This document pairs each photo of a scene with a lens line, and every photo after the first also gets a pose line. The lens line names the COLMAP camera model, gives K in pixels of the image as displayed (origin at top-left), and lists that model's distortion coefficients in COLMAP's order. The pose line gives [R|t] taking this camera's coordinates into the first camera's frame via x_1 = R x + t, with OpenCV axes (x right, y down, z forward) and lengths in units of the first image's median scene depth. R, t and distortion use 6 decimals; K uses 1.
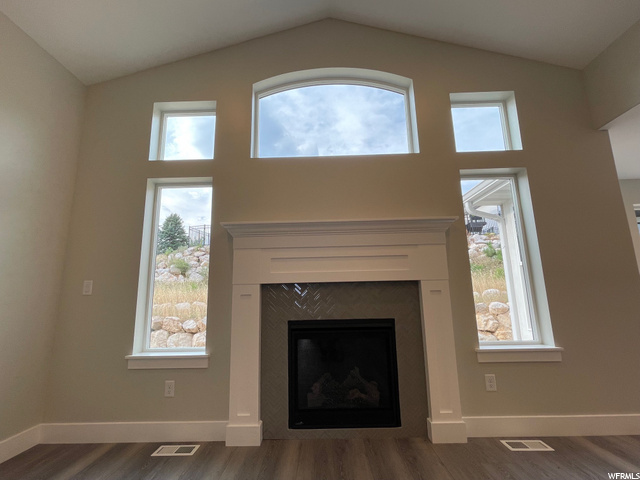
lens RADIAL K [[297.4, 0, 318.9], [0, 297.4, 242.4], [0, 0, 1]] dist [-0.000122, 0.001217]
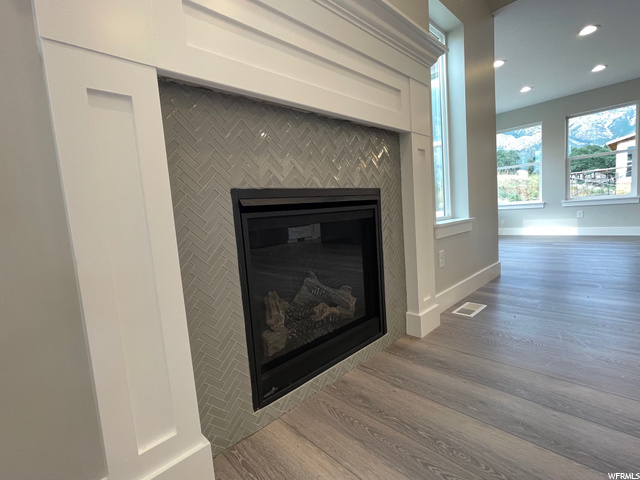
lens RADIAL K [[297.4, 0, 318.8], [0, 297.4, 237.6], [0, 0, 1]] dist [-0.000122, 0.001217]
pose [[0.714787, -0.094980, 0.692862, -0.315304], [-0.070234, 0.975976, 0.206248, 0.237909], [-0.695806, -0.196086, 0.690944, 0.624076]]
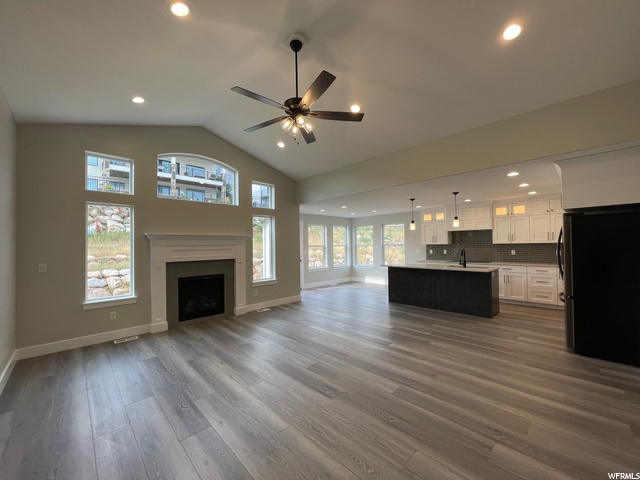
lens RADIAL K [[257.3, 0, 318.8], [0, 257.3, 238.5], [0, 0, 1]] dist [-0.002955, -0.000240]
pose [[0.709026, 0.027319, 0.704653, -0.733781], [-0.132437, 0.986628, 0.095007, -0.357800], [-0.692635, -0.160684, 0.703163, -1.057871]]
